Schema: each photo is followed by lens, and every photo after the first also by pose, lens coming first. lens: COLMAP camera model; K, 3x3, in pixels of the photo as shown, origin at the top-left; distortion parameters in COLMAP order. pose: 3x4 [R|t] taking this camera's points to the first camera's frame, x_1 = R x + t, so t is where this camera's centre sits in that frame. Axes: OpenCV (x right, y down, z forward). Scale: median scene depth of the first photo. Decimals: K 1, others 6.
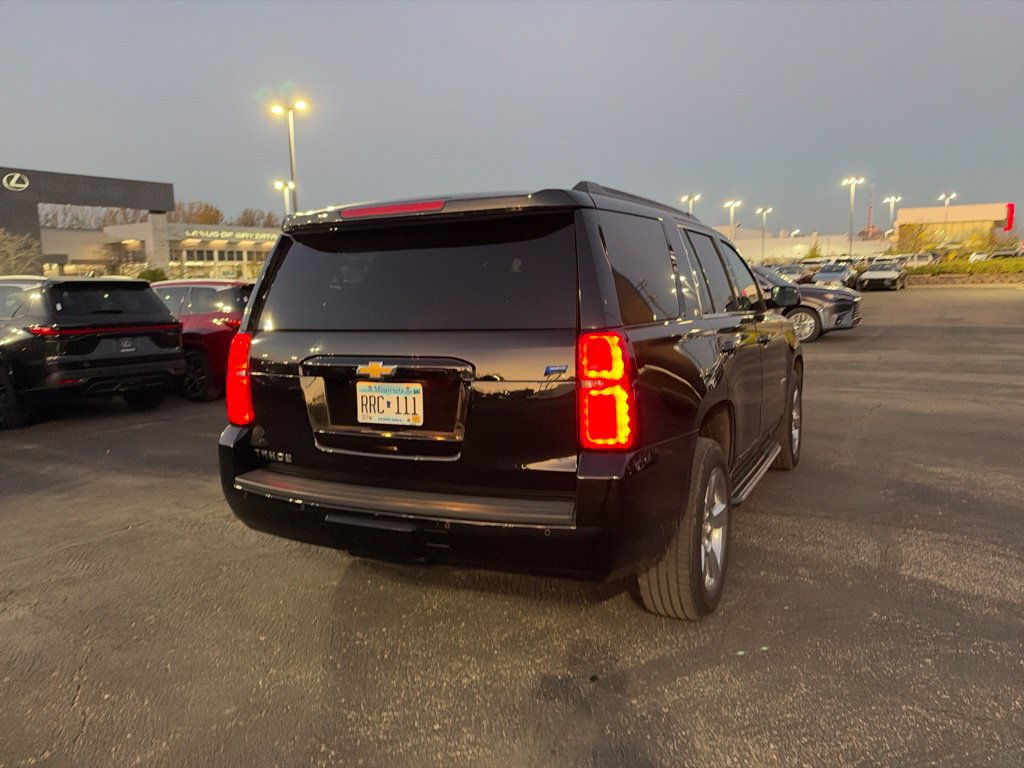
lens RADIAL K [[759.8, 0, 520.9], [0, 759.8, 371.1], [0, 0, 1]] dist [-0.005991, -0.003131]
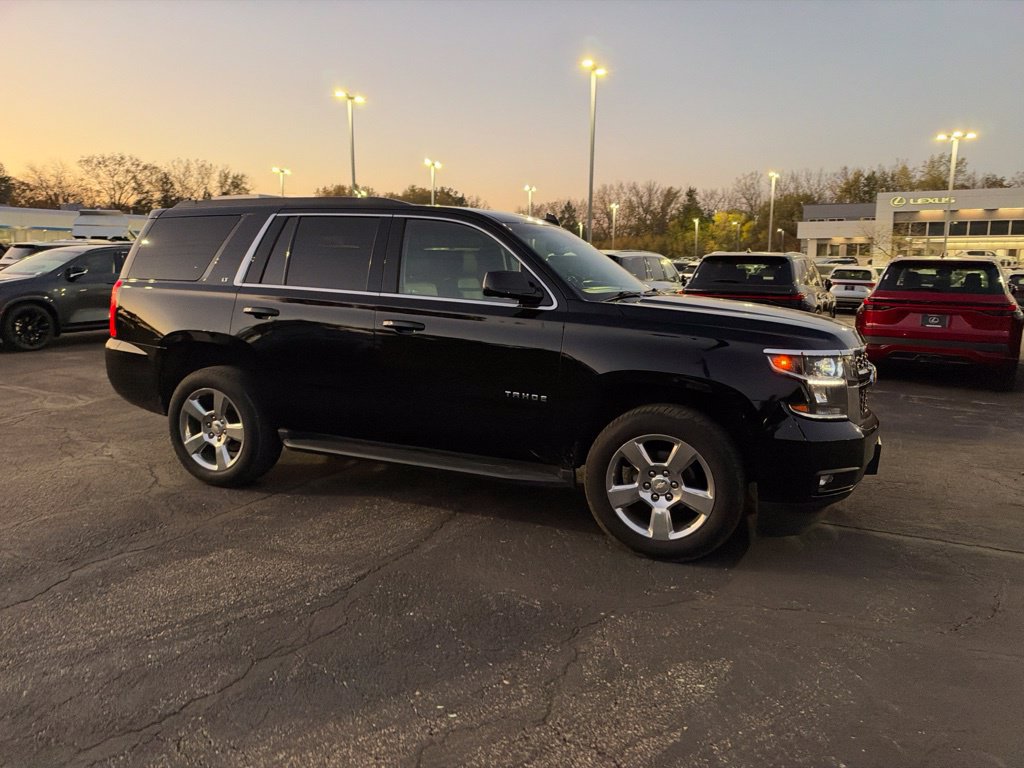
lens RADIAL K [[750.0, 0, 514.4], [0, 750.0, 386.1], [0, 0, 1]] dist [0.005020, -0.014825]
pose [[0.065641, 0.180418, -0.981397, 1.494301], [-0.126684, 0.977067, 0.171148, -0.171019], [0.989769, 0.113094, 0.086991, 1.281712]]
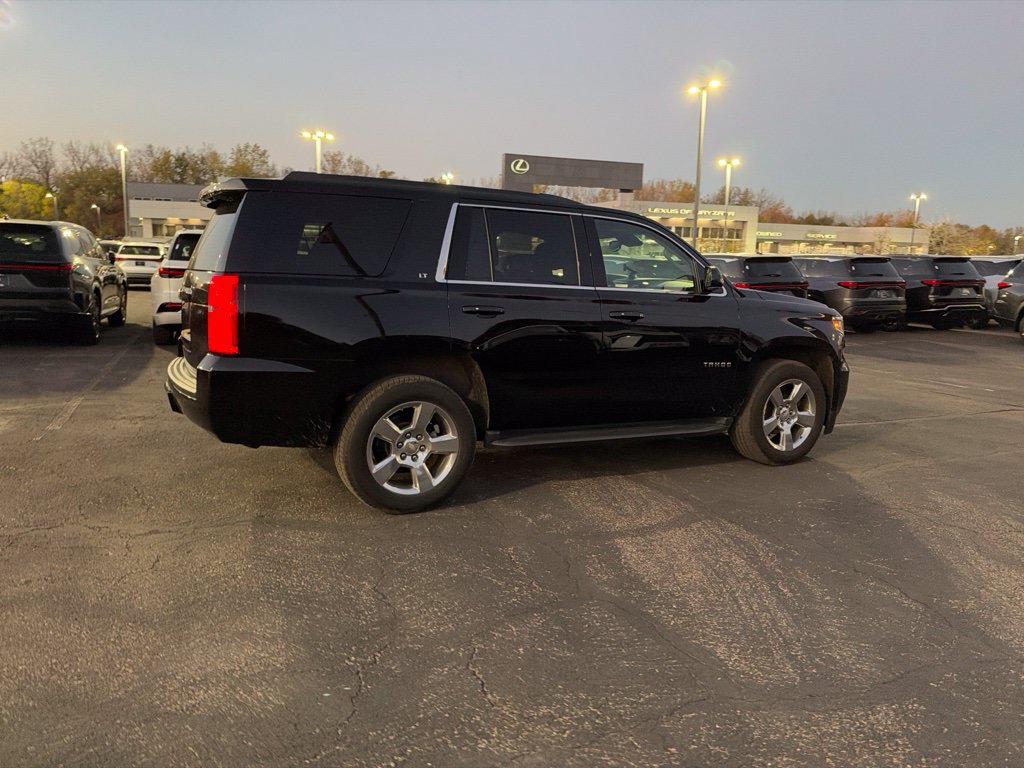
lens RADIAL K [[743.4, 0, 511.0], [0, 743.4, 404.3], [0, 0, 1]] dist [0.038116, -0.063631]
pose [[0.807184, 0.155237, -0.569522, 0.954588], [-0.112797, 0.987586, 0.109324, -0.016755], [0.579423, -0.024004, 0.814674, 0.080094]]
